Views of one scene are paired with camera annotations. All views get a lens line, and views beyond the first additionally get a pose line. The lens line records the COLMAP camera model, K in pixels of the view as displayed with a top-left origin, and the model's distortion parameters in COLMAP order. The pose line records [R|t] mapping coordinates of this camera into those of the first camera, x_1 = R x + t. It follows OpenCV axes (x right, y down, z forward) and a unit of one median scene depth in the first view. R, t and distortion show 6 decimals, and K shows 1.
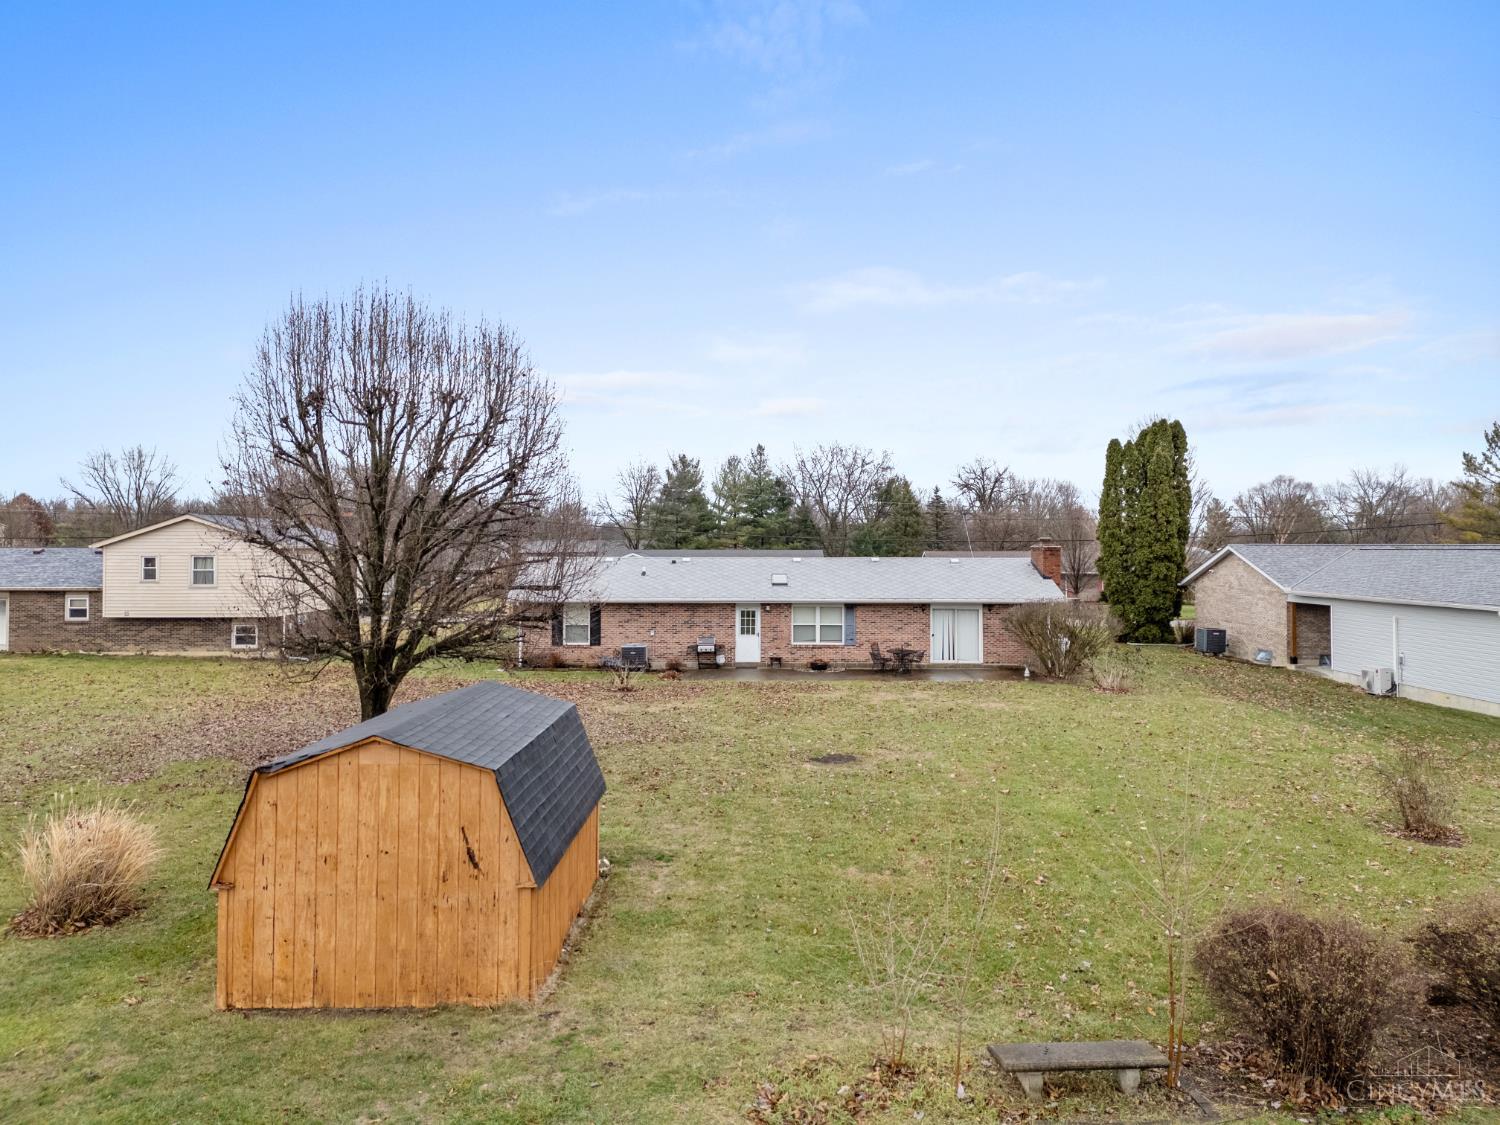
lens RADIAL K [[1169.8, 0, 743.4], [0, 1169.8, 568.3], [0, 0, 1]] dist [0.001987, 0.000848]
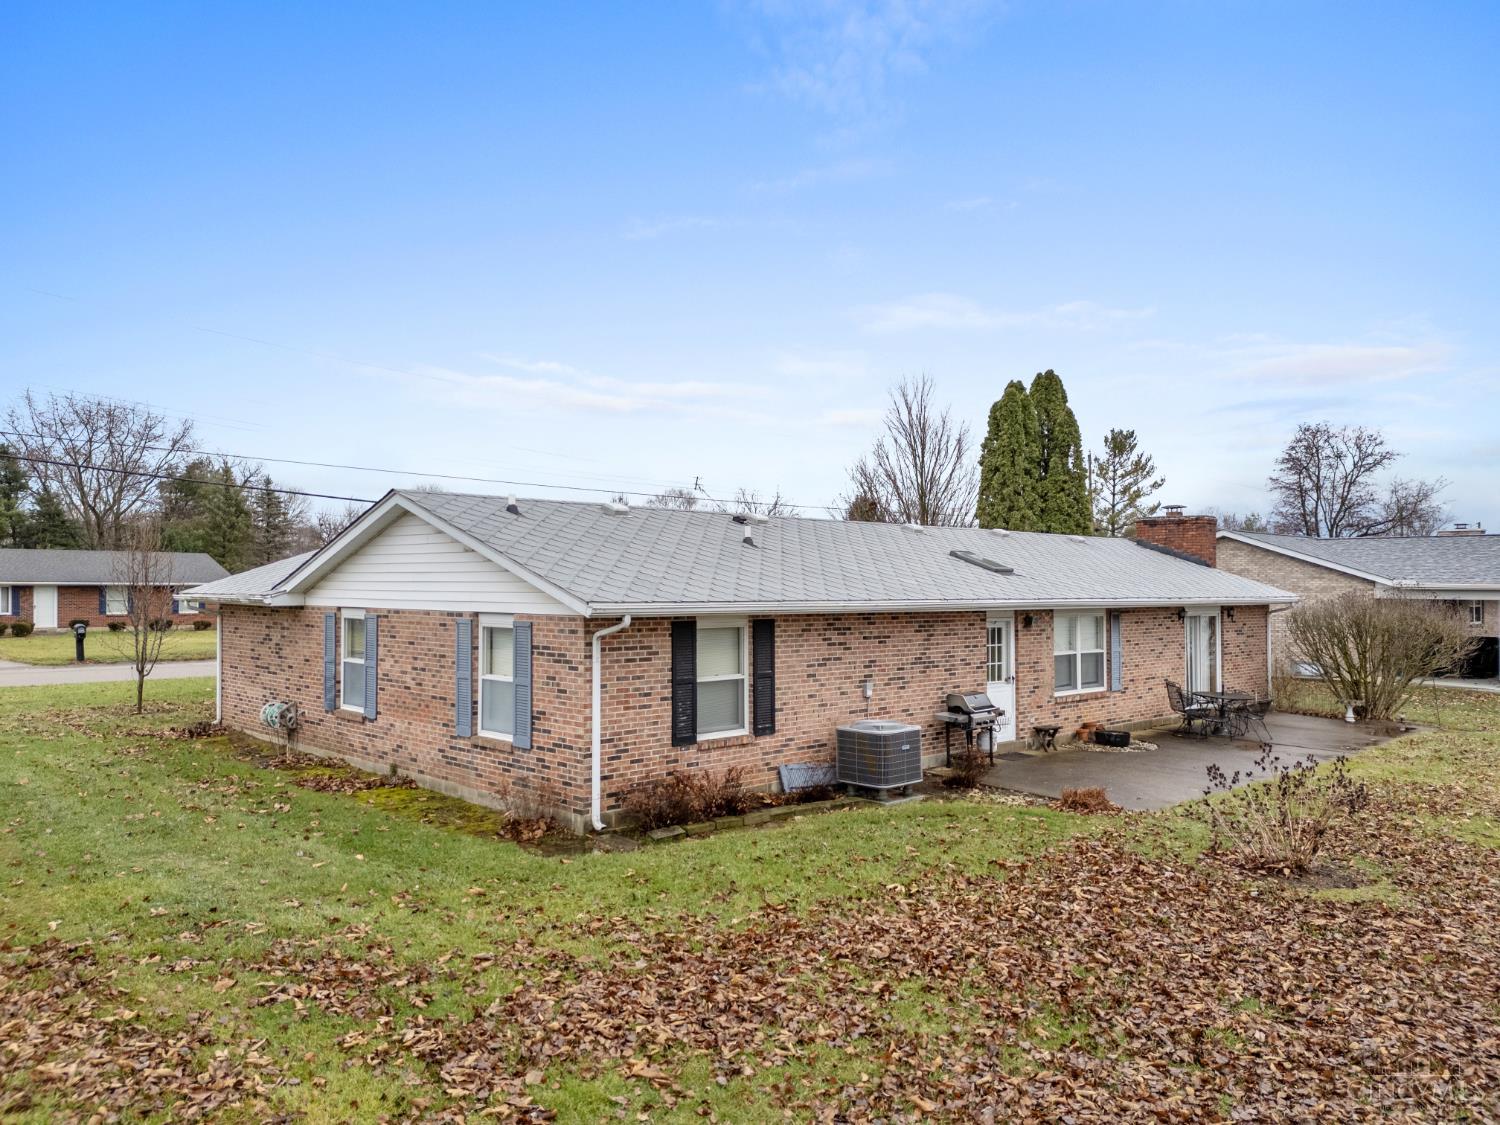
lens RADIAL K [[1169.8, 0, 743.4], [0, 1169.8, 568.3], [0, 0, 1]] dist [0.001987, 0.000848]
pose [[0.727233, 0.010671, 0.686308, -0.373193], [0.007210, 0.999705, -0.023183, 0.023588], [-0.686353, 0.021807, 0.726941, 0.744553]]
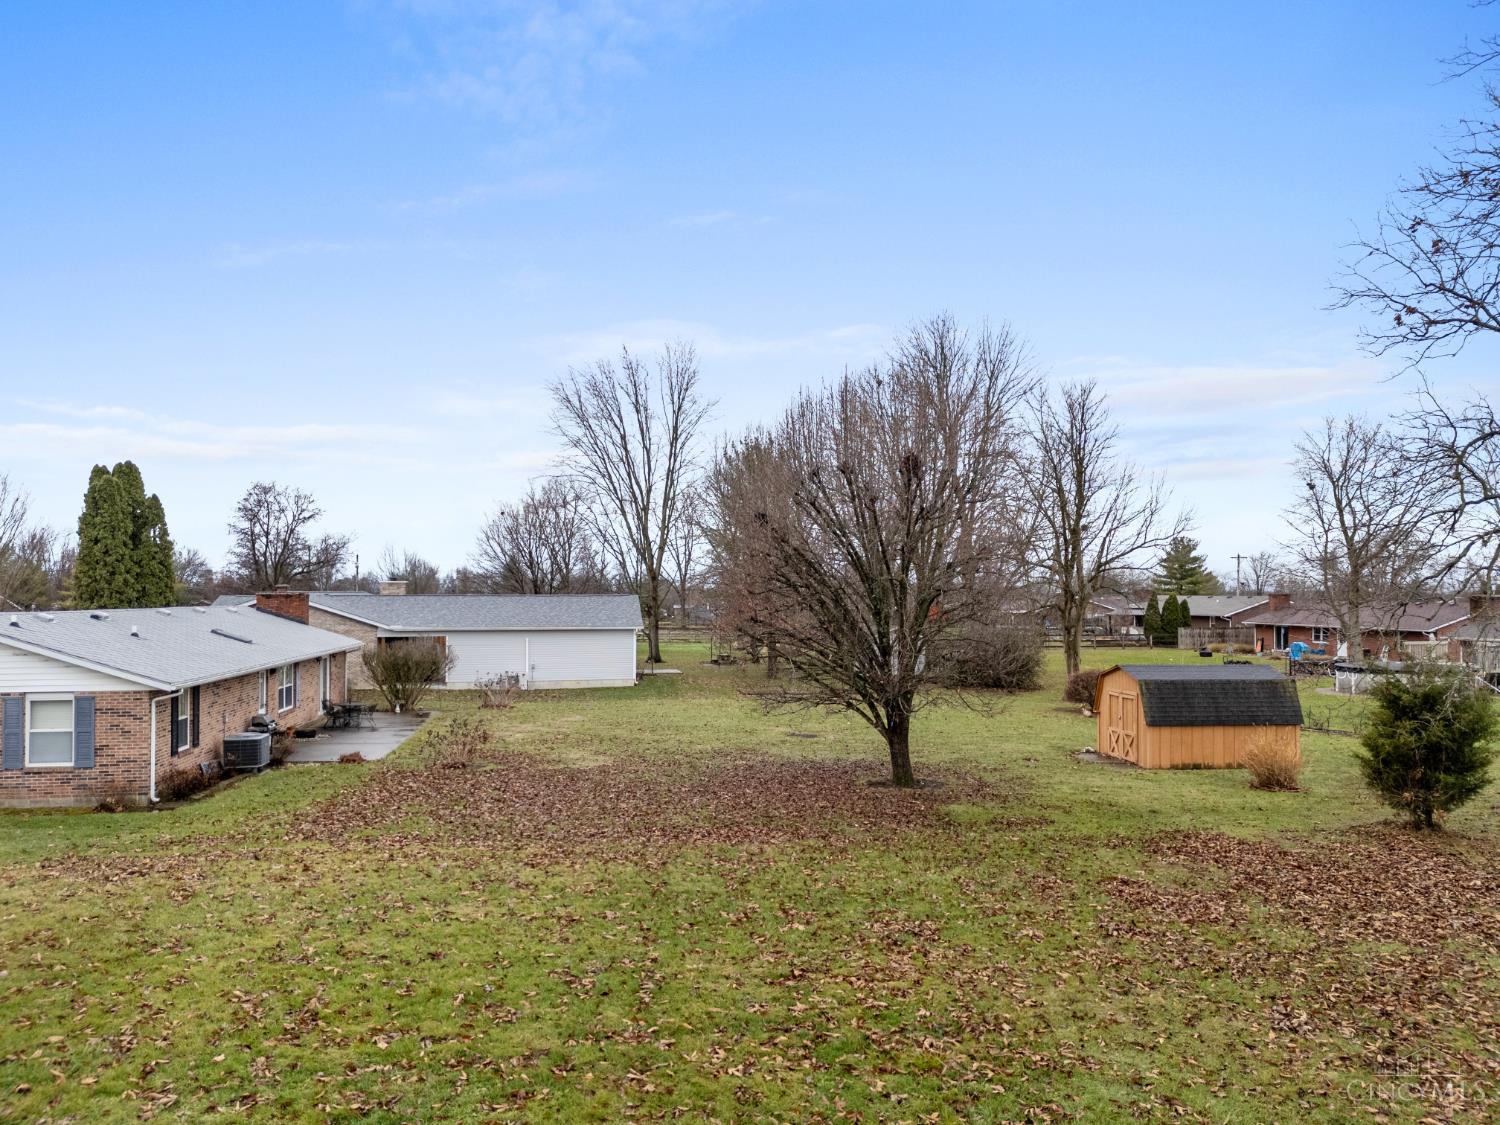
lens RADIAL K [[1169.8, 0, 743.4], [0, 1169.8, 568.3], [0, 0, 1]] dist [0.001987, 0.000848]
pose [[-0.103629, 0.014212, 0.994514, -0.831524], [0.018791, 0.999747, -0.012329, -0.022221], [-0.994438, 0.017410, -0.103870, 0.761215]]
